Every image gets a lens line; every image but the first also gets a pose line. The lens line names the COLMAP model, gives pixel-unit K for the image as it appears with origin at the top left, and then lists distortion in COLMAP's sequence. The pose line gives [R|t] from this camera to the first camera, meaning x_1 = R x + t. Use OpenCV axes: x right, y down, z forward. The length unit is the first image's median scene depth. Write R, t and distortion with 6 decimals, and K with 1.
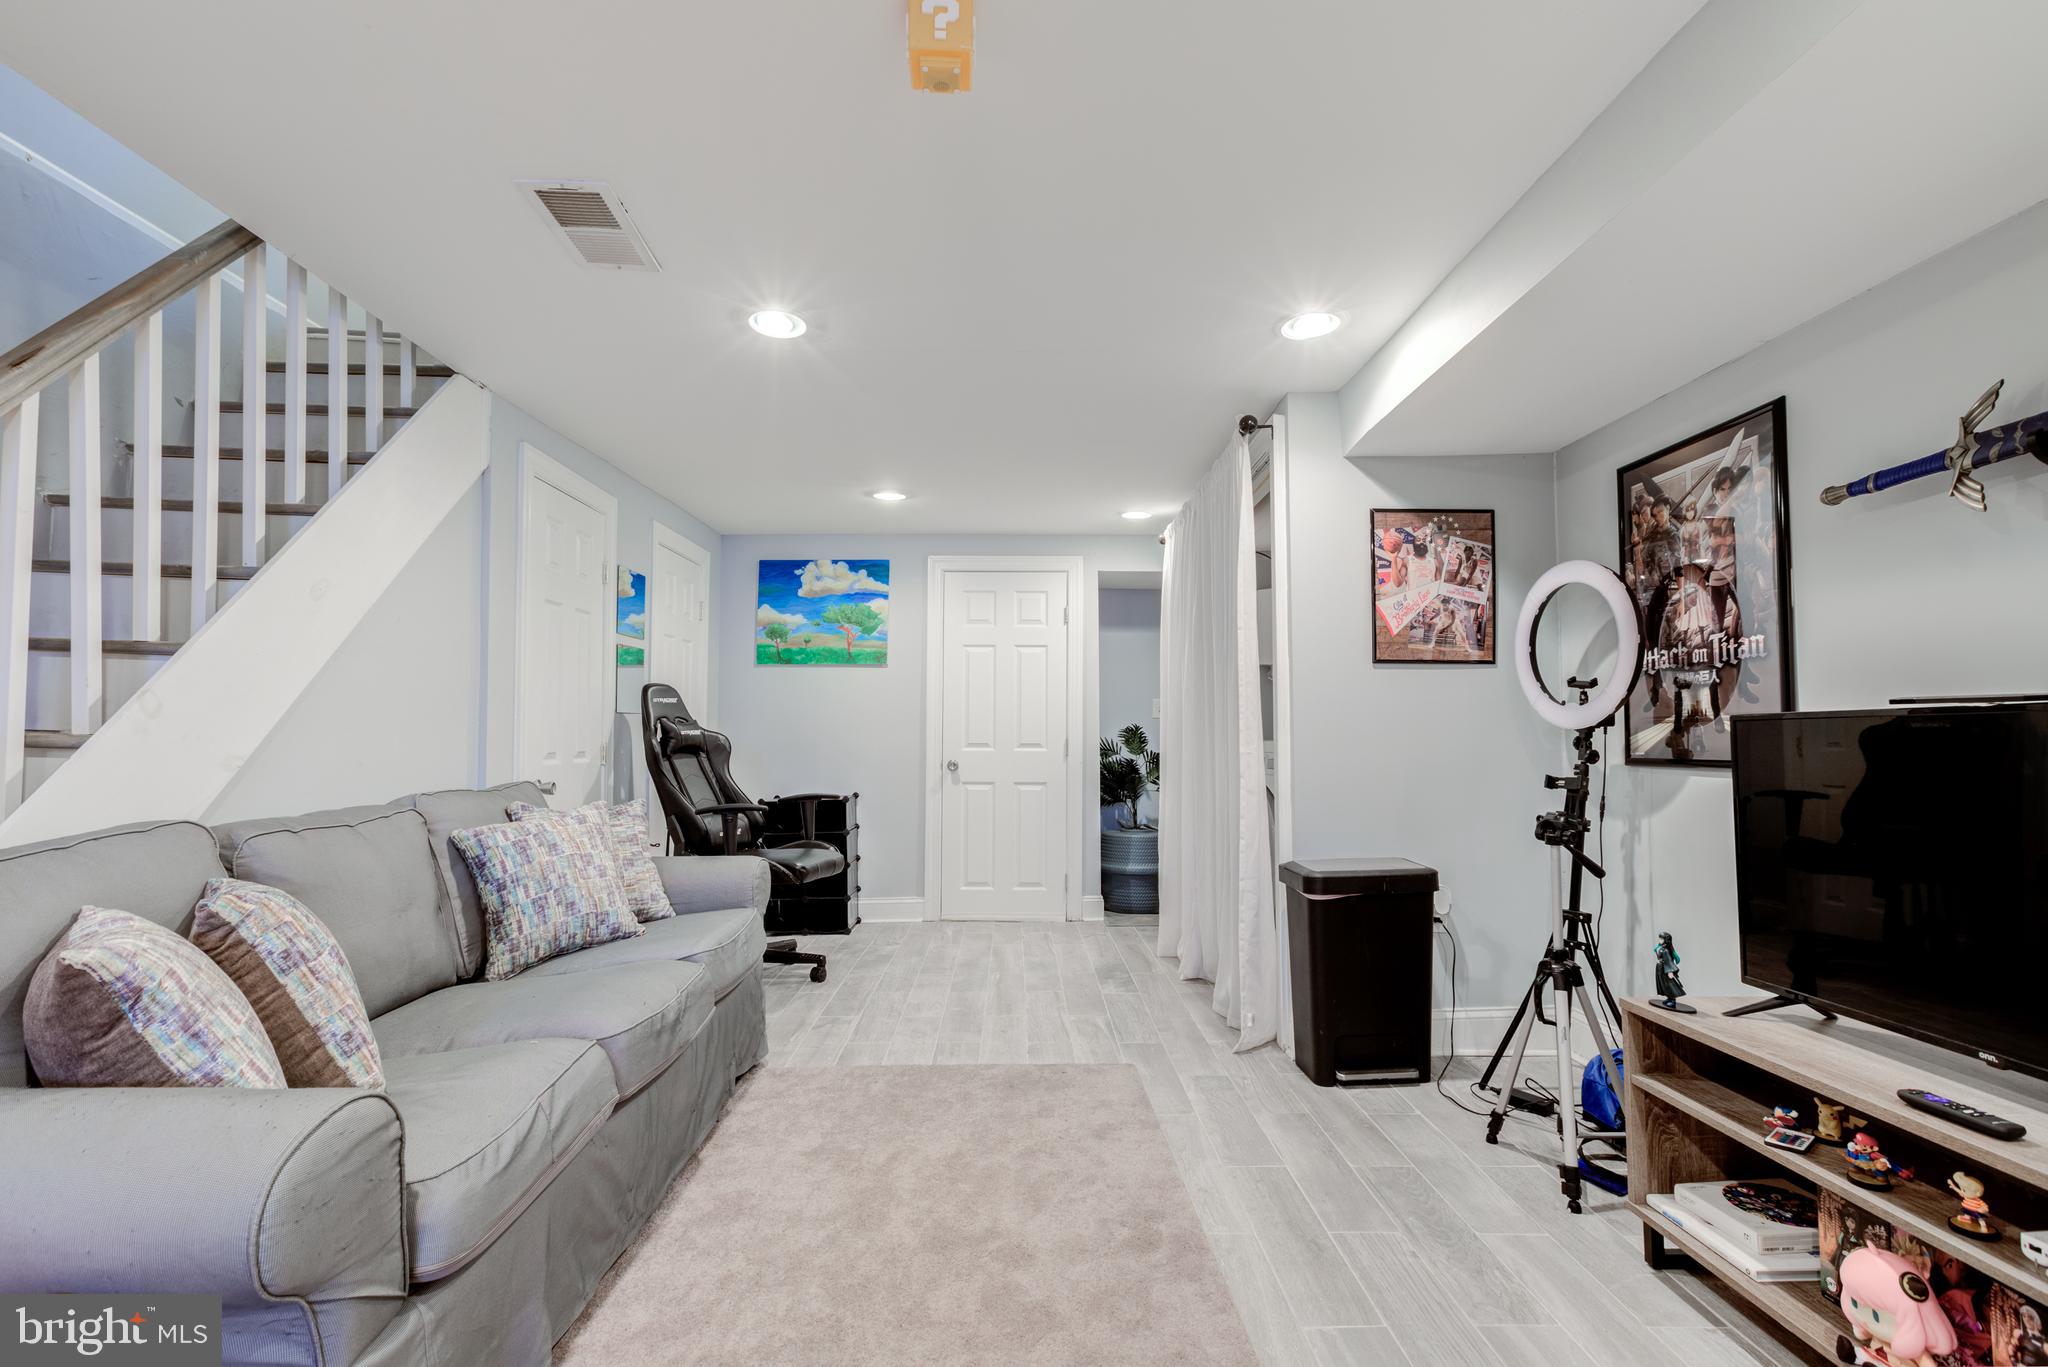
lens RADIAL K [[936.9, 0, 1009.6], [0, 936.9, 680.7], [0, 0, 1]] dist [-0.011087, 0.005280]
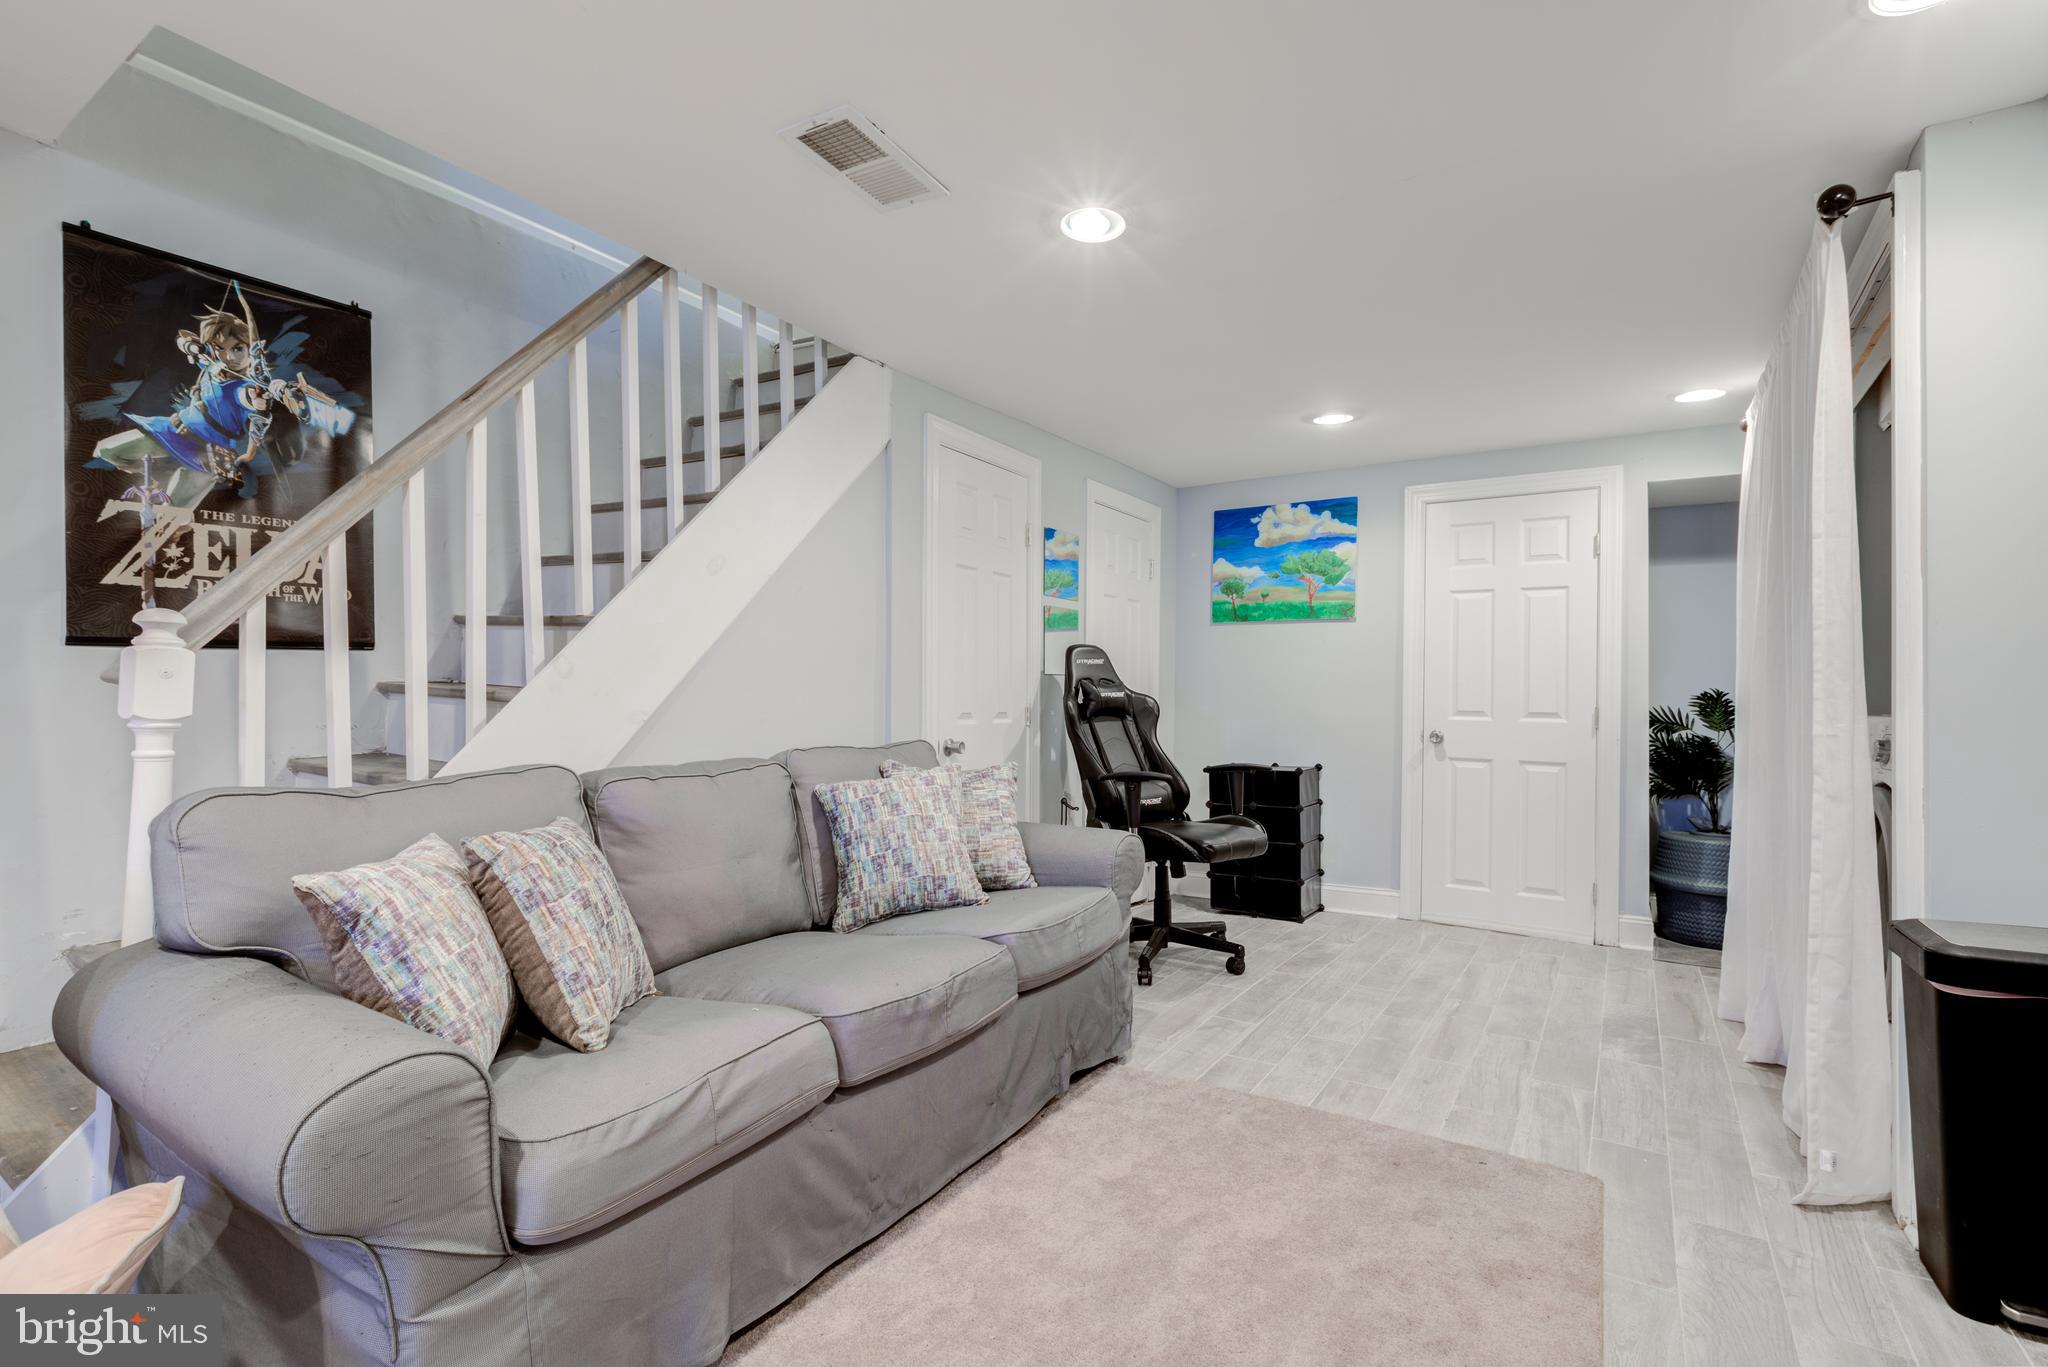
lens RADIAL K [[936.9, 0, 1019.5], [0, 936.9, 675.6], [0, 0, 1]] dist [-0.011087, 0.005280]
pose [[0.838480, -0.001685, -0.544930, 0.162589], [0.020334, 0.999396, 0.028198, 0.010210], [0.544553, -0.034724, 0.838007, 0.217456]]
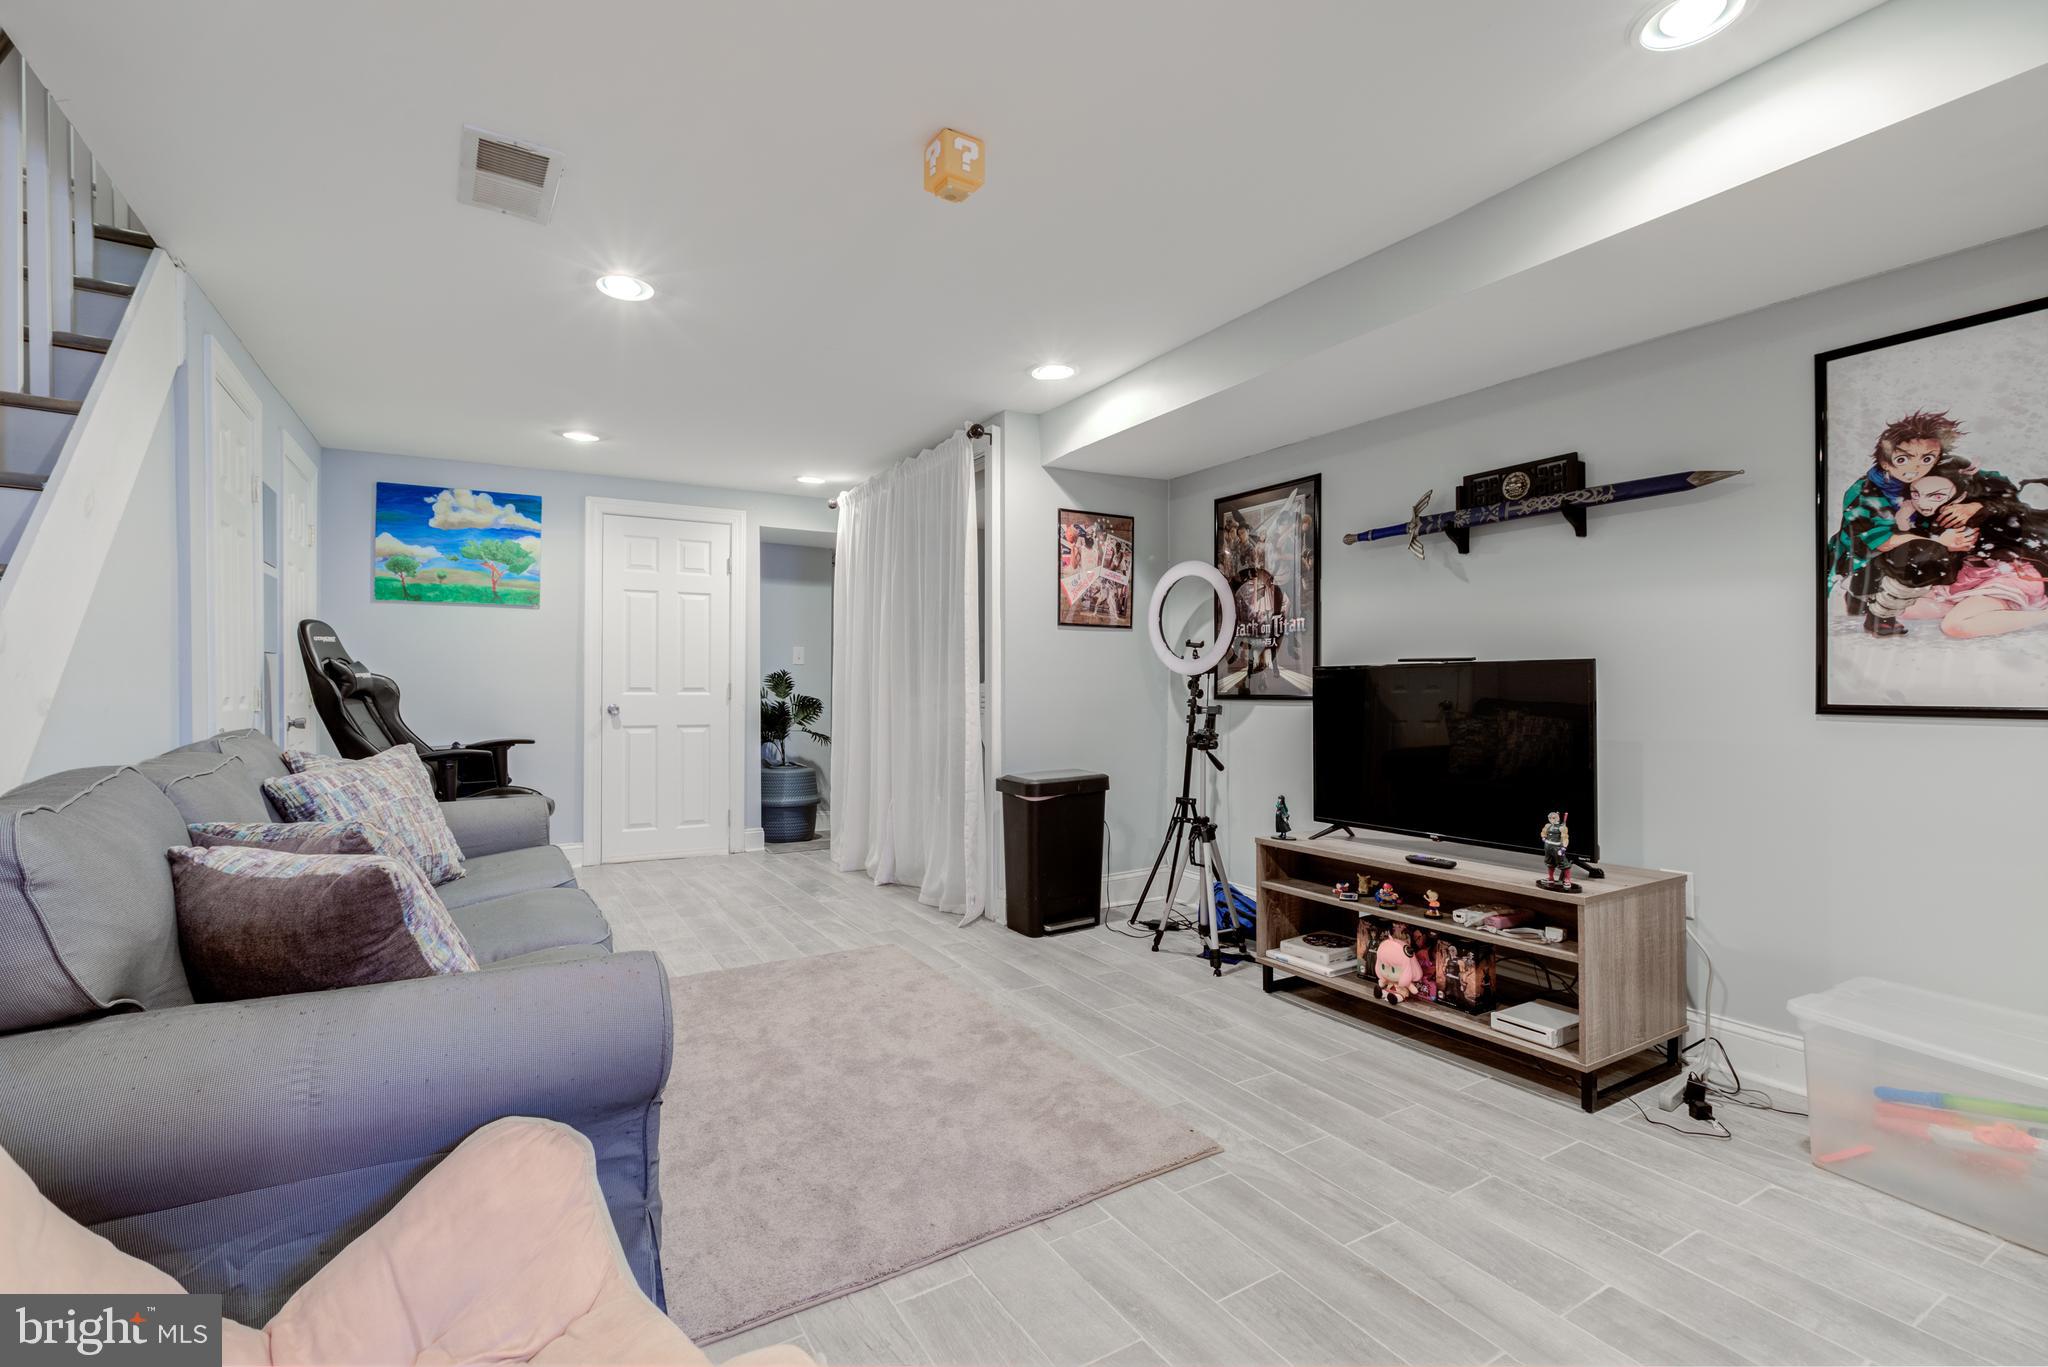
lens RADIAL K [[936.9, 0, 1009.3], [0, 936.9, 669.2], [0, 0, 1]] dist [-0.011087, 0.005280]
pose [[0.867691, 0.007800, 0.497044, -0.383431], [-0.029492, 0.998923, 0.035809, -0.002201], [-0.496229, -0.045730, 0.866986, -0.143404]]
